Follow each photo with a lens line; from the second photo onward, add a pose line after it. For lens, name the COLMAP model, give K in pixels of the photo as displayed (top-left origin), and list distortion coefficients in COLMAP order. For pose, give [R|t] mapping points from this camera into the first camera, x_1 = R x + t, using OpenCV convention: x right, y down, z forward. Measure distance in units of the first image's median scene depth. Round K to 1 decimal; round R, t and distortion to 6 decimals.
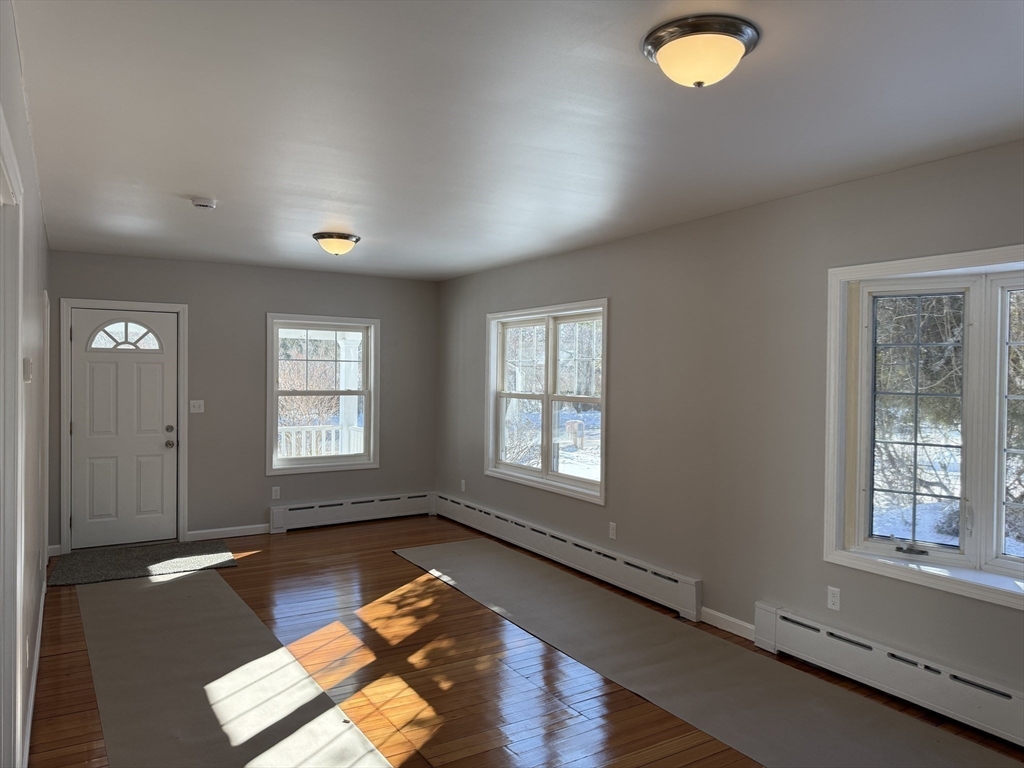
lens RADIAL K [[724.6, 0, 542.9], [0, 724.6, 384.2], [0, 0, 1]] dist [0.106969, -0.177660]
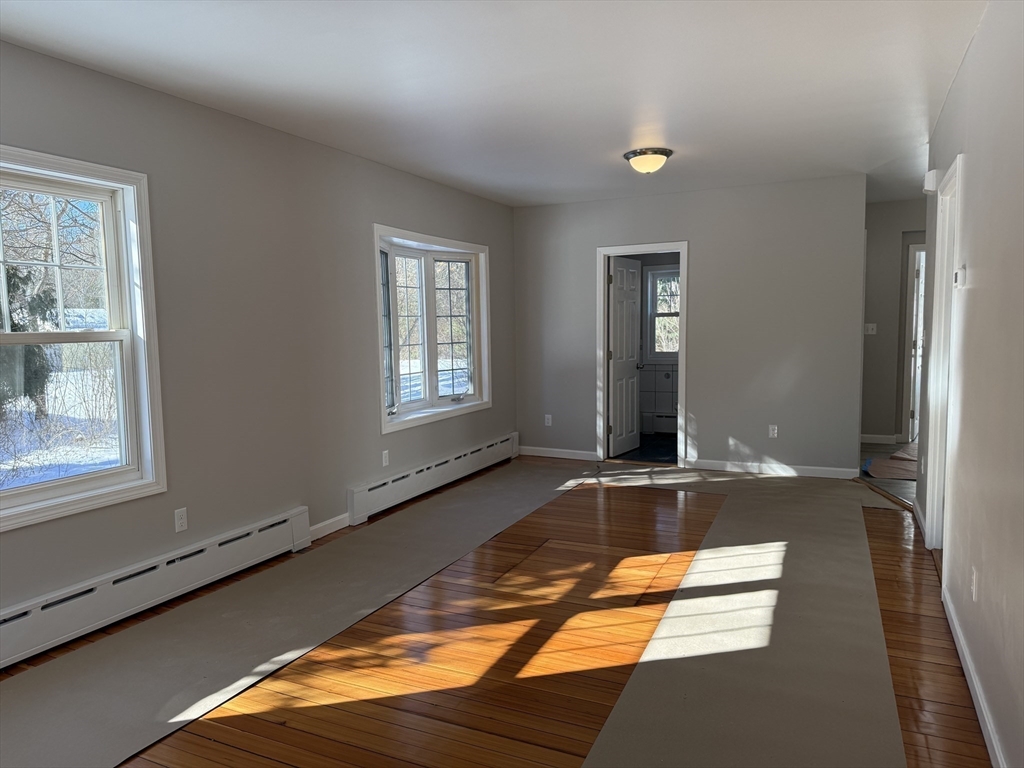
lens RADIAL K [[732.7, 0, 509.0], [0, 732.7, 388.9], [0, 0, 1]] dist [0.129691, -0.183500]
pose [[-0.524135, -0.093816, 0.846452, -0.589602], [0.008171, 0.993314, 0.115153, -0.003185], [-0.851596, 0.067273, -0.519864, 0.972760]]
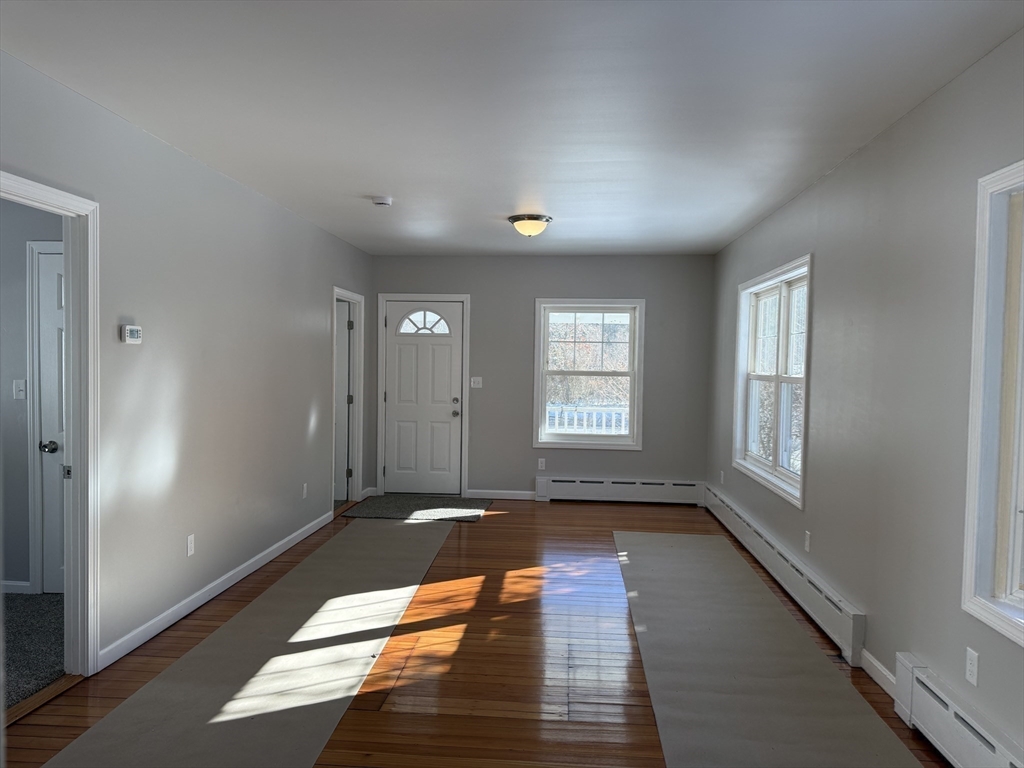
lens RADIAL K [[732.7, 0, 509.0], [0, 732.7, 388.9], [0, 0, 1]] dist [0.129691, -0.183500]
pose [[0.790910, 0.023859, -0.611467, 0.288359], [-0.015873, 0.999703, 0.018477, 0.019191], [0.611726, -0.004908, 0.791054, 0.123781]]
